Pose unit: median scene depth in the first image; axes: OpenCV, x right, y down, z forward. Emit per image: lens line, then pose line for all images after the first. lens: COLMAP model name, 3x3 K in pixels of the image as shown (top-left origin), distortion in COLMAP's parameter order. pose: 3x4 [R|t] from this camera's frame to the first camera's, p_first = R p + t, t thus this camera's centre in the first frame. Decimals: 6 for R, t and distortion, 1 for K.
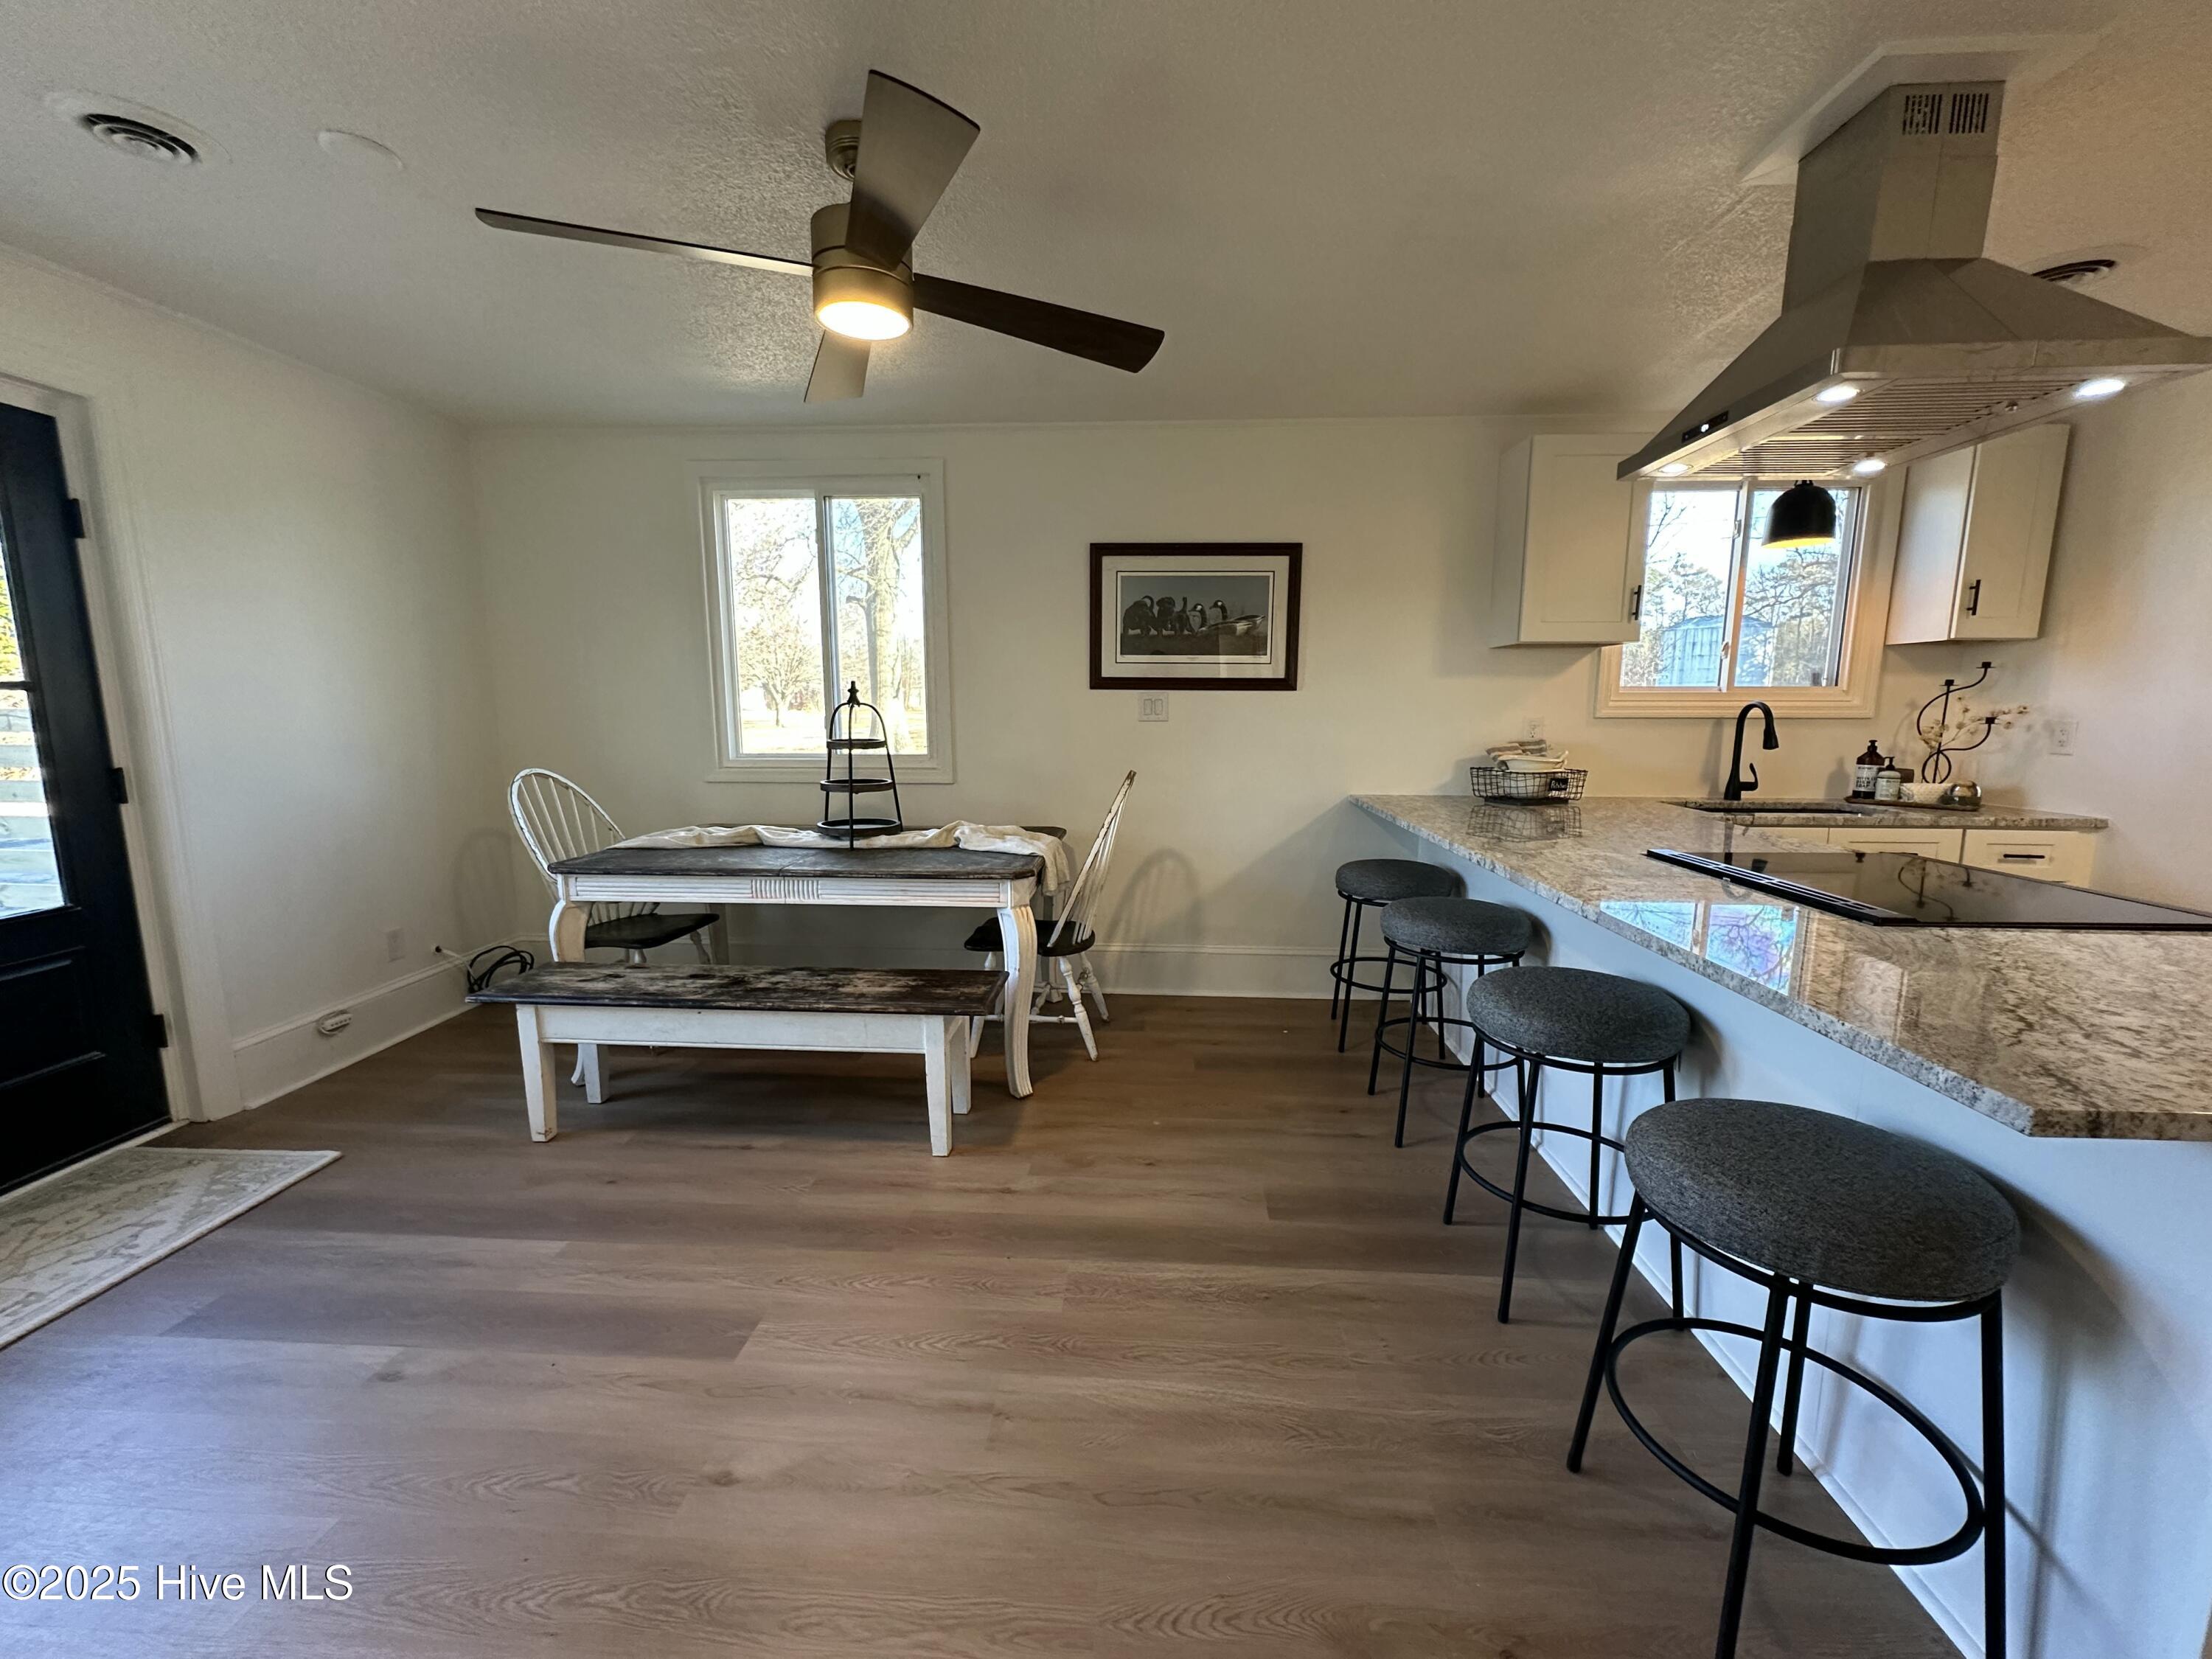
lens RADIAL K [[886.1, 0, 1109.1], [0, 886.1, 834.5], [0, 0, 1]] dist [-0.000729, 0.000306]
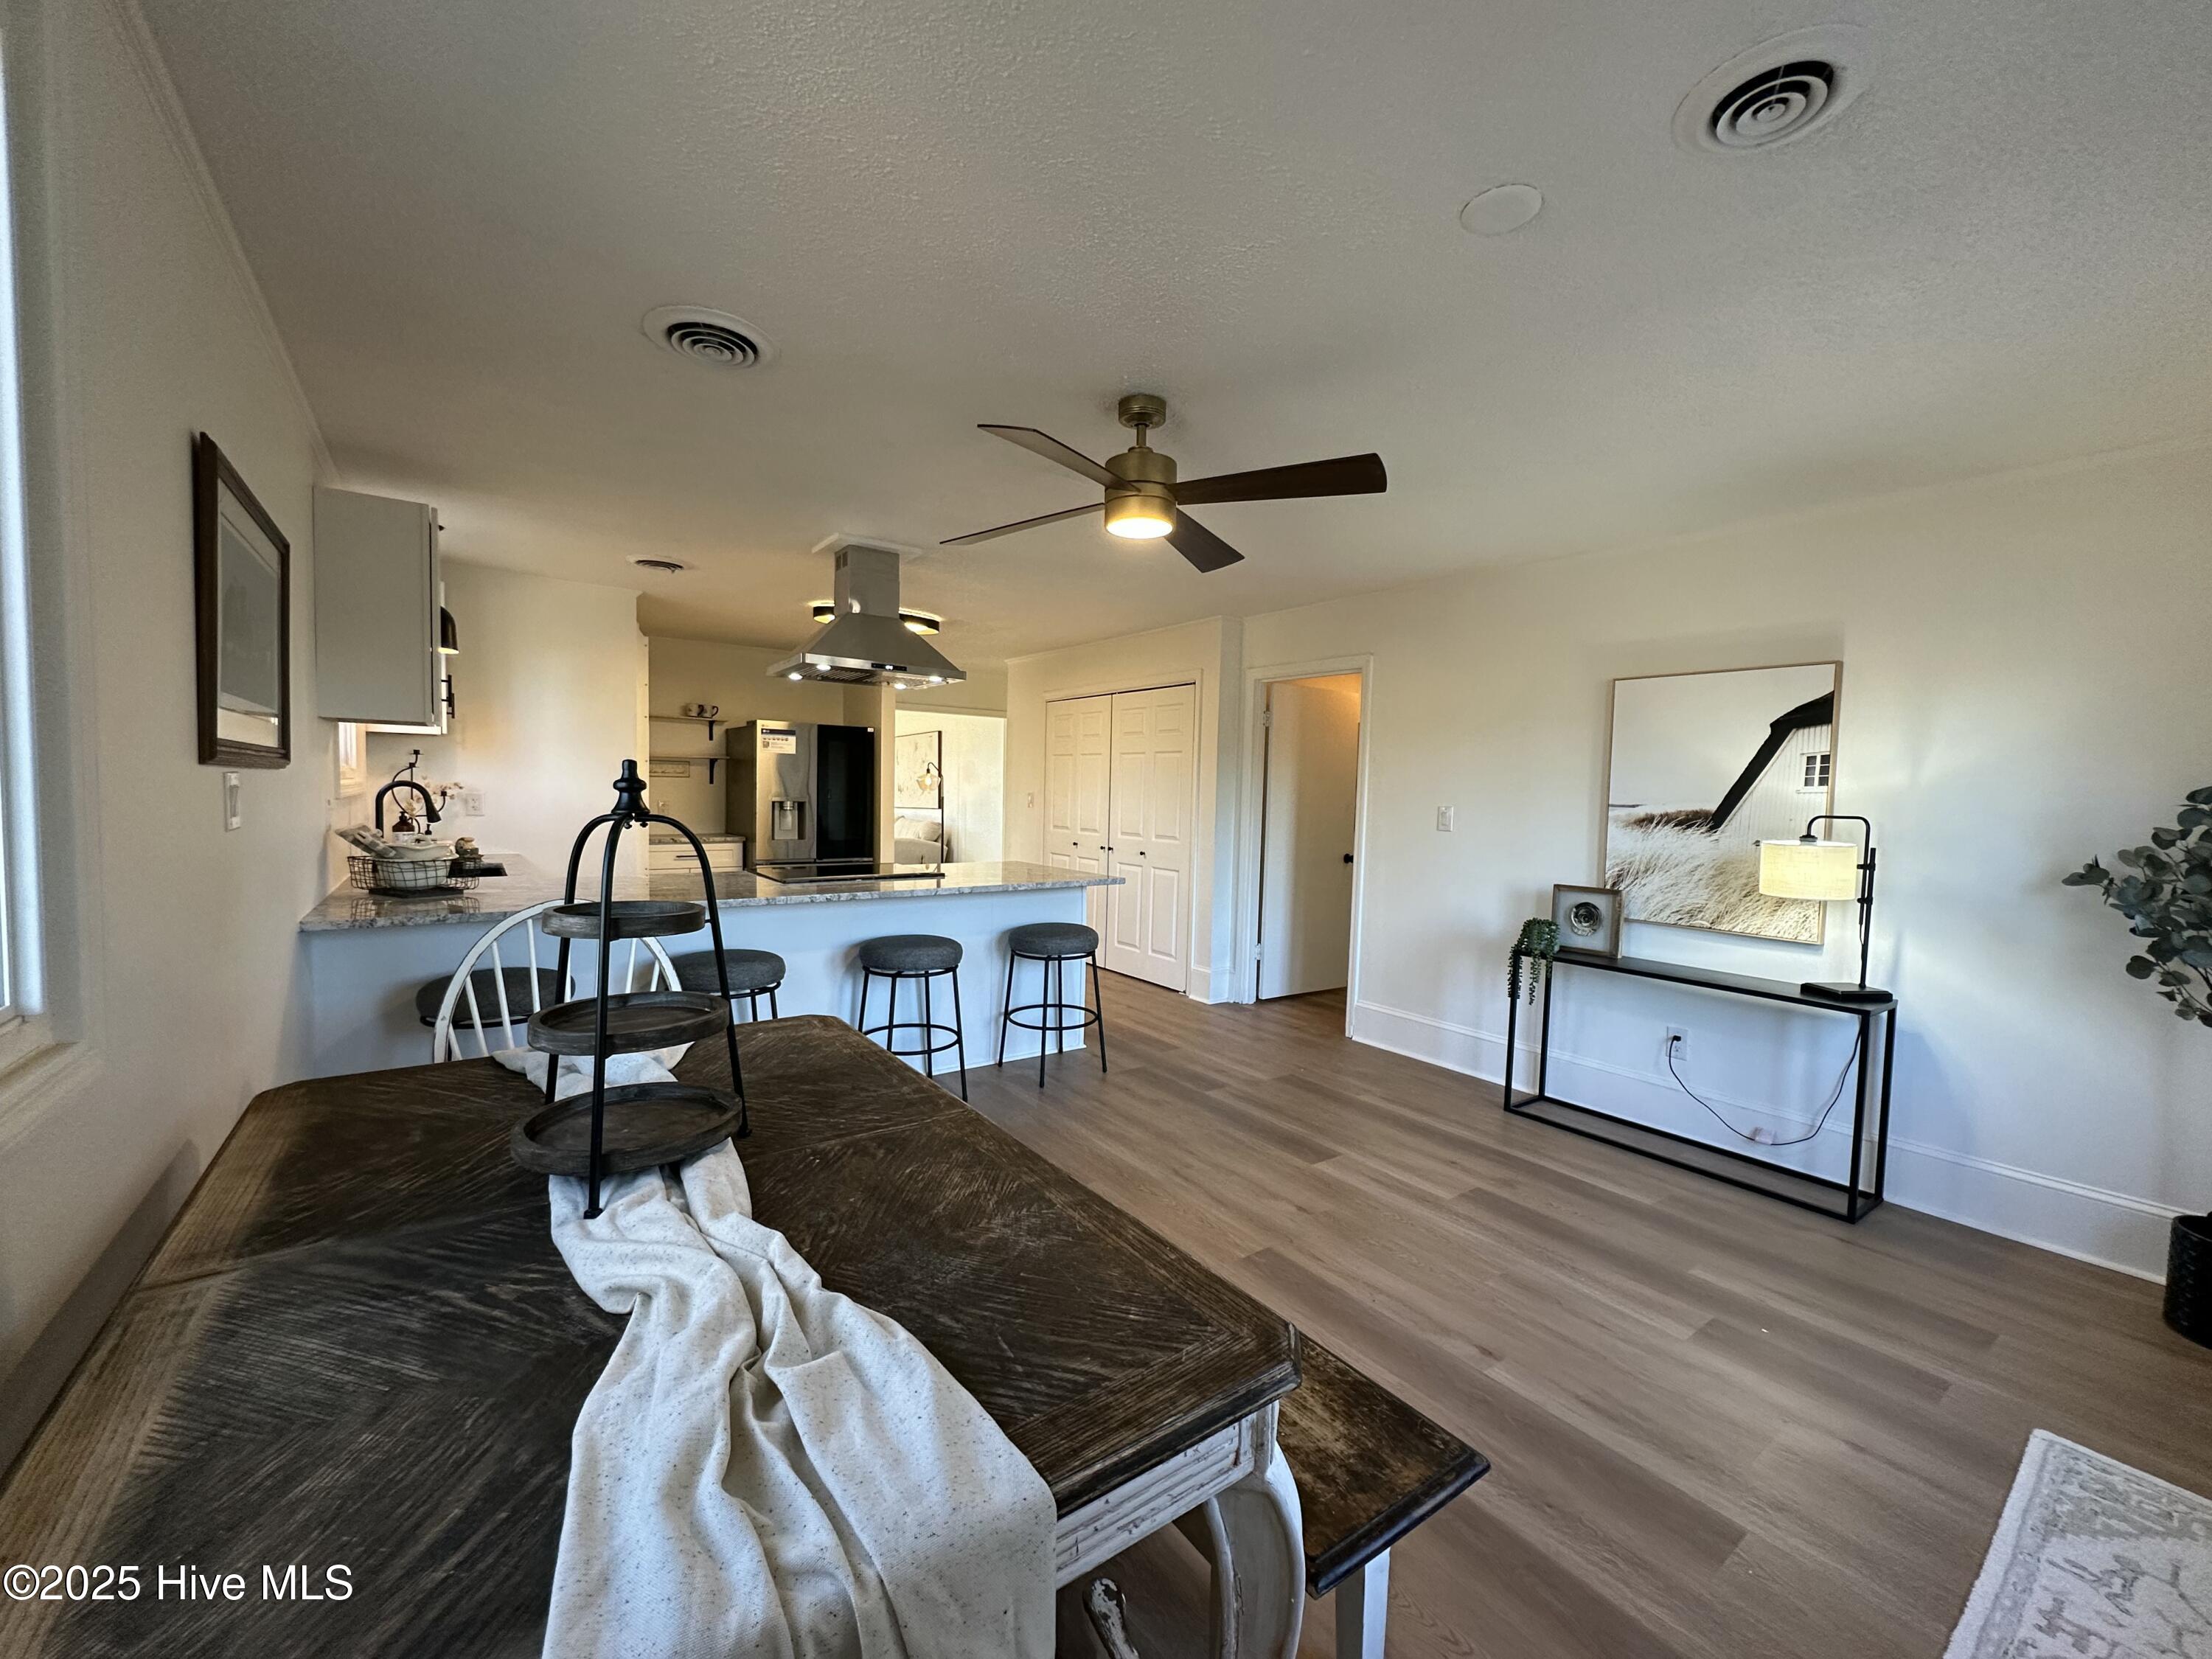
lens RADIAL K [[886.1, 0, 1109.1], [0, 886.1, 834.5], [0, 0, 1]] dist [-0.000729, 0.000306]
pose [[-0.629065, -0.058010, 0.775185, -0.746124], [0.088281, 0.985429, 0.145384, -0.181127], [-0.772323, 0.159891, -0.614778, 1.095858]]
